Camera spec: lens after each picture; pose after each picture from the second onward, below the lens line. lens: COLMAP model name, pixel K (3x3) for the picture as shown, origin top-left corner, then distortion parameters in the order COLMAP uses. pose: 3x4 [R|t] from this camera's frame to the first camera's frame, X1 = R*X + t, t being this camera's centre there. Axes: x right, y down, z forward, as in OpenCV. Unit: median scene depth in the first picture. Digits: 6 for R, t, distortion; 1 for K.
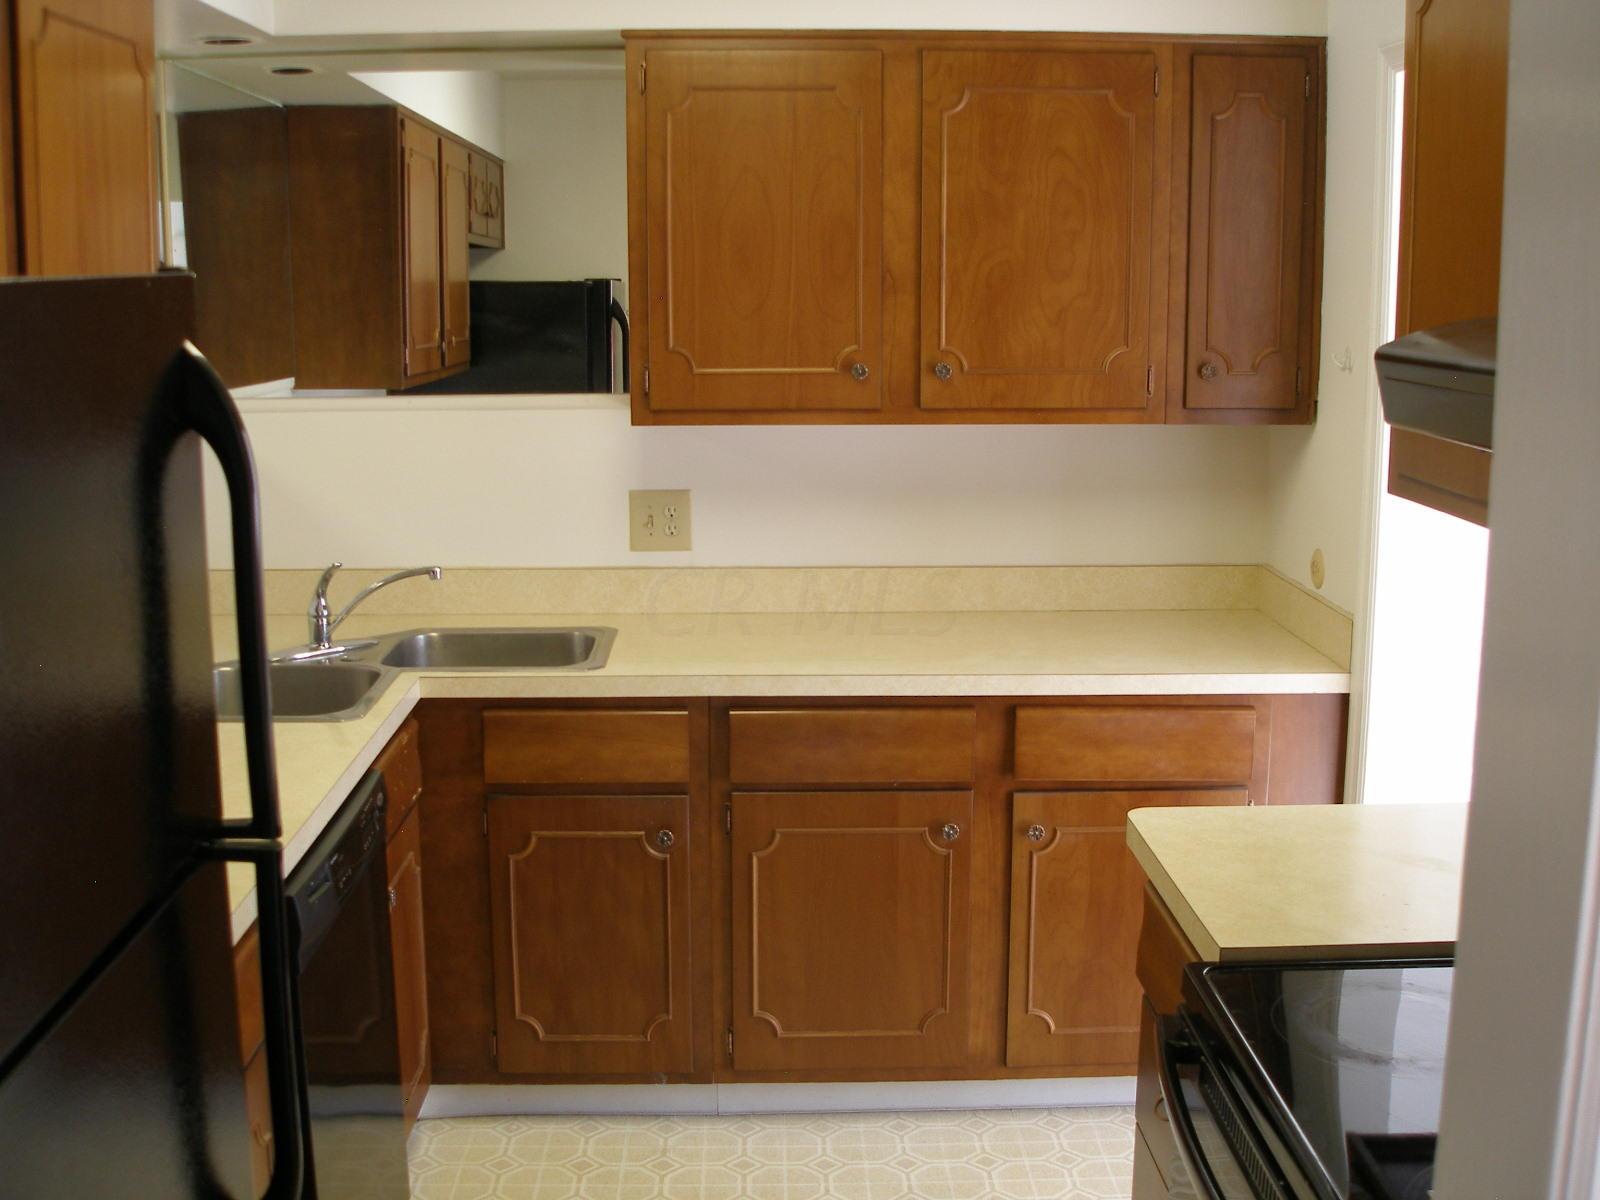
lens RADIAL K [[1805.7, 0, 800.8], [0, 1805.7, 589.7], [0, 0, 1]] dist [-0.136658, 0.000000]
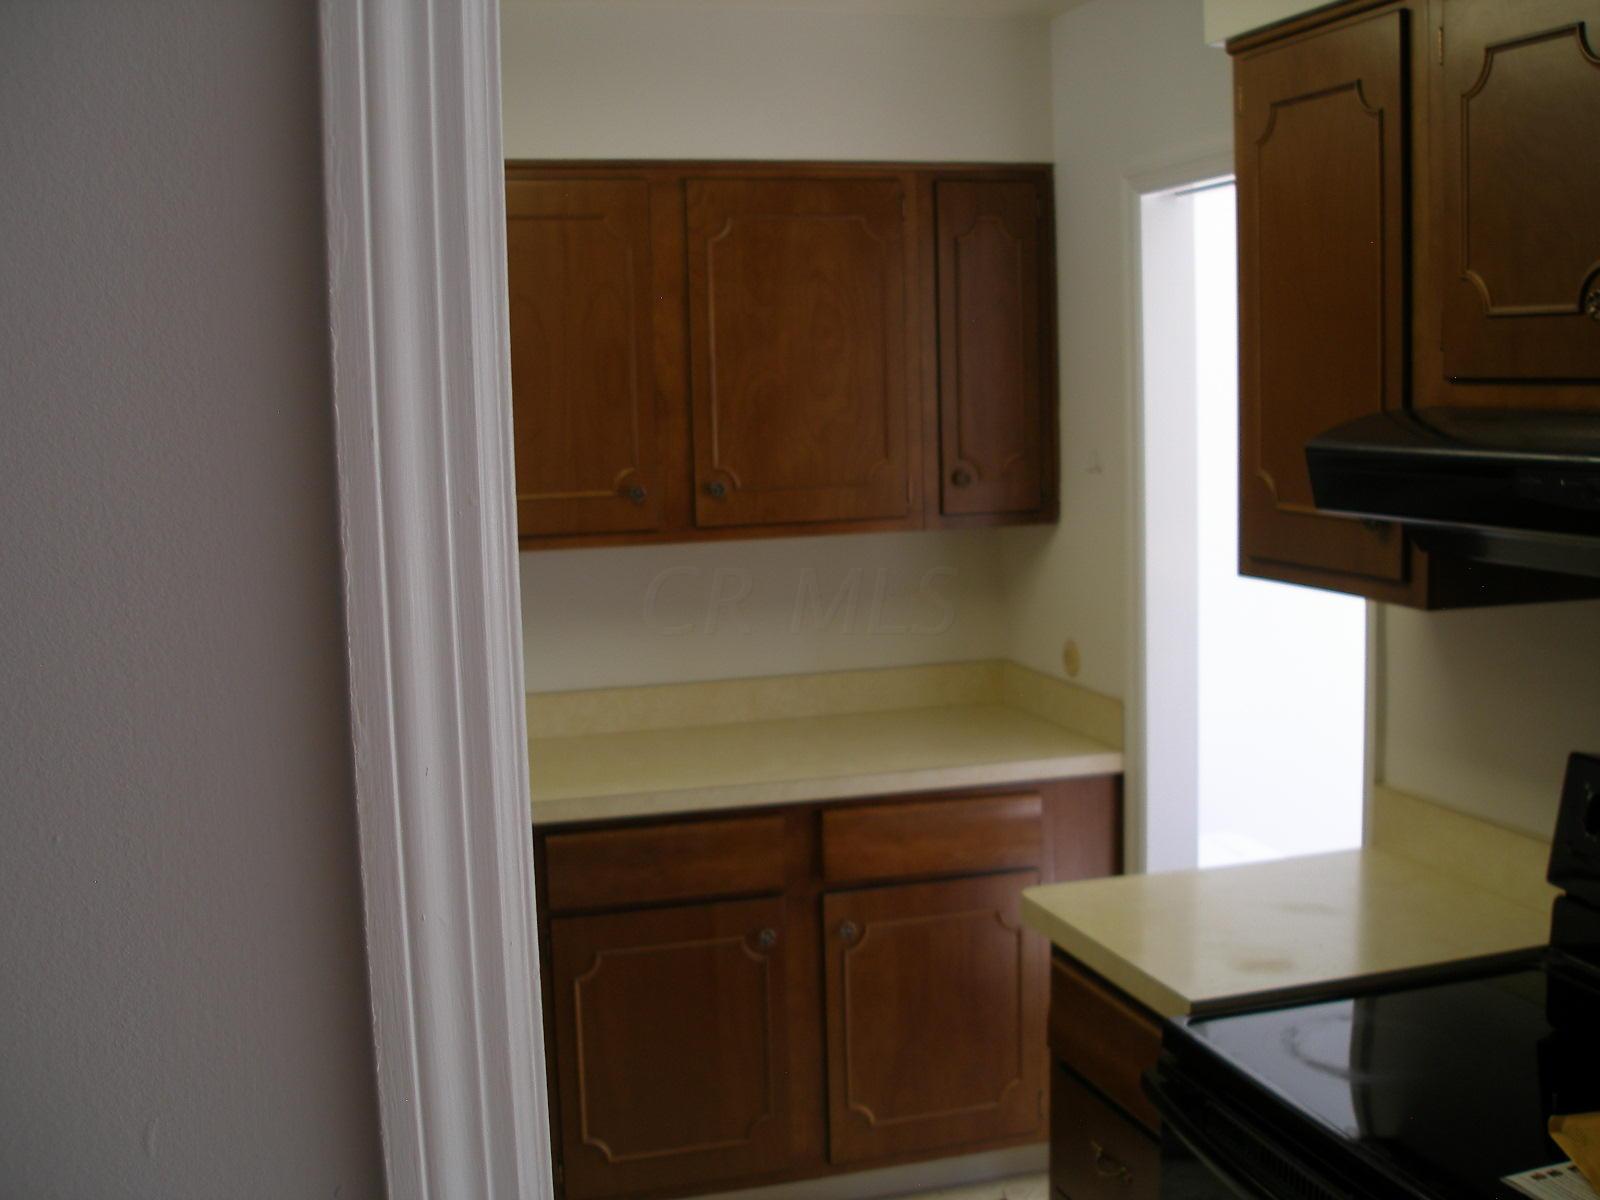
lens RADIAL K [[1805.7, 0, 807.9], [0, 1805.7, 610.5], [0, 0, 1]] dist [-0.136658, 0.000000]
pose [[0.967126, -0.056837, 0.247866, -0.132833], [0.071200, 0.996240, -0.049365, 0.001587], [-0.244128, 0.065390, 0.967536, -0.002219]]
